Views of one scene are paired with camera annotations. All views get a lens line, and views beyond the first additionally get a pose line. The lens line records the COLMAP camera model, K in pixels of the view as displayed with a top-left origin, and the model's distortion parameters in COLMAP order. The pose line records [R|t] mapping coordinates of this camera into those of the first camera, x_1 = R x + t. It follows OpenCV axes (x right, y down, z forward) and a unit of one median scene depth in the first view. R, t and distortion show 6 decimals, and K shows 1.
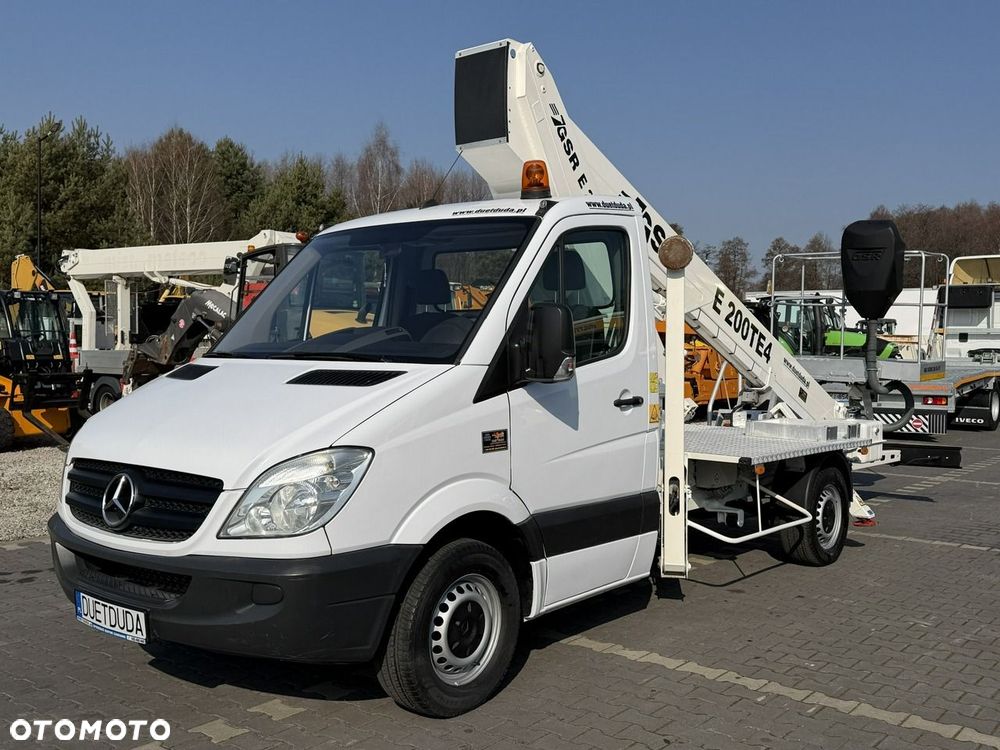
lens RADIAL K [[995.2, 0, 503.3], [0, 995.2, 376.7], [0, 0, 1]] dist [0.204129, -0.447745]
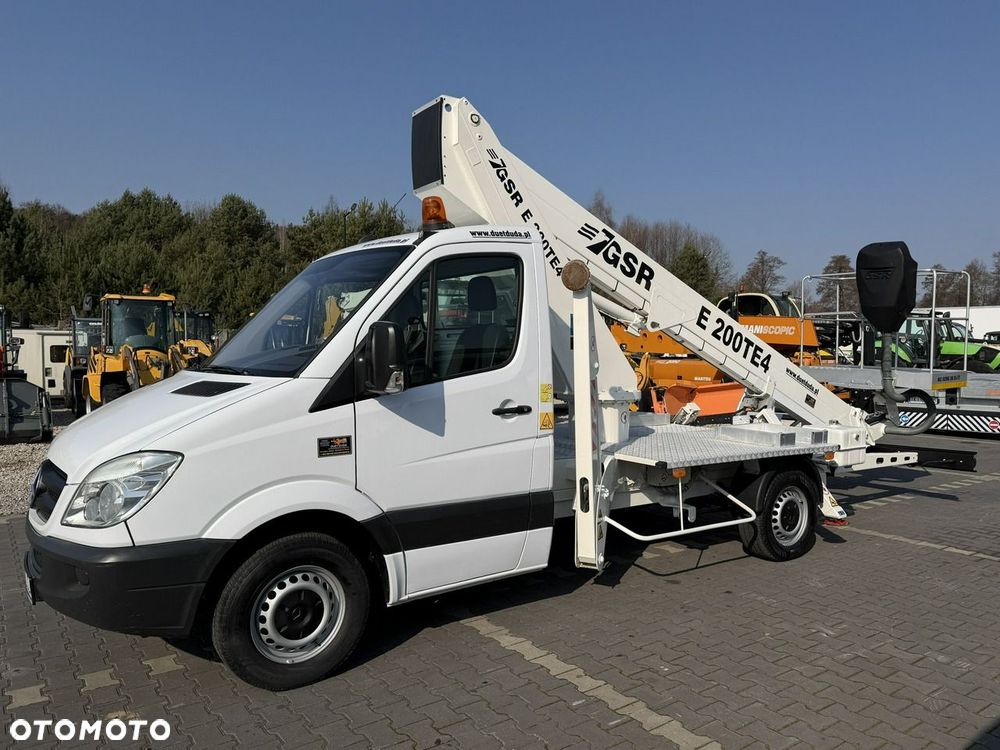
lens RADIAL K [[727.3, 0, 502.0], [0, 727.3, 376.5], [0, 0, 1]] dist [0.143420, -0.246756]
pose [[0.964032, 0.006836, -0.265698, 0.287280], [-0.006808, 0.999976, 0.001028, -0.011657], [0.265699, 0.000818, 0.964056, 0.192081]]
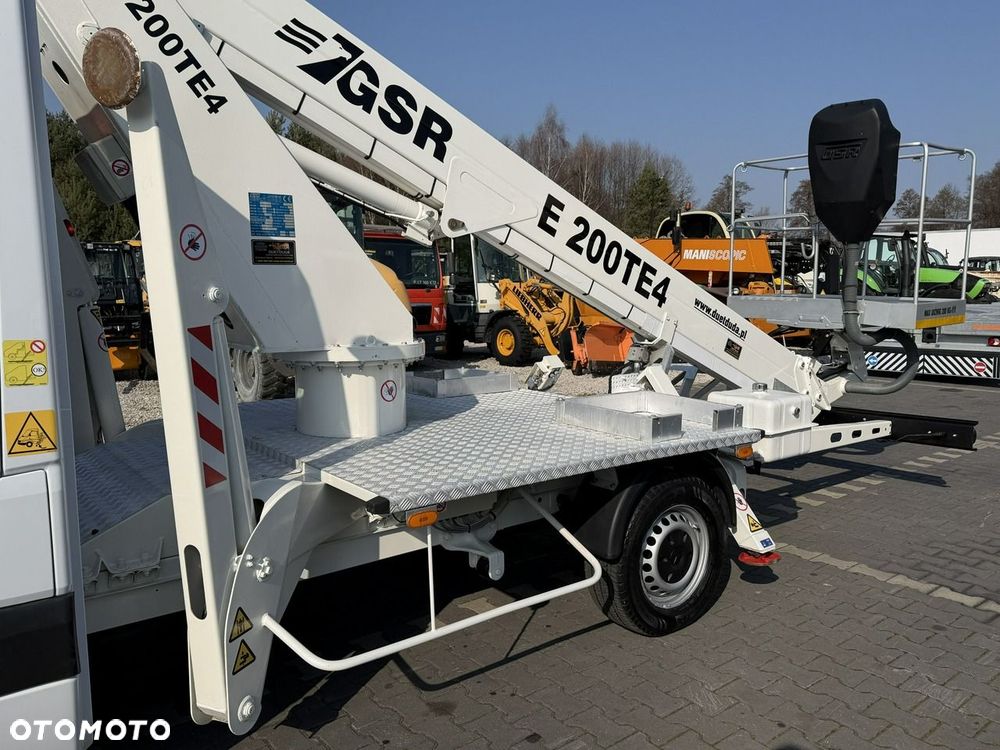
lens RADIAL K [[769.6, 0, 498.6], [0, 769.6, 379.3], [0, 0, 1]] dist [0.148247, -0.246652]
pose [[0.977098, 0.013174, -0.212383, 0.387990], [0.005008, 0.996381, 0.084849, -0.013823], [0.212732, -0.083969, 0.973496, 0.639921]]
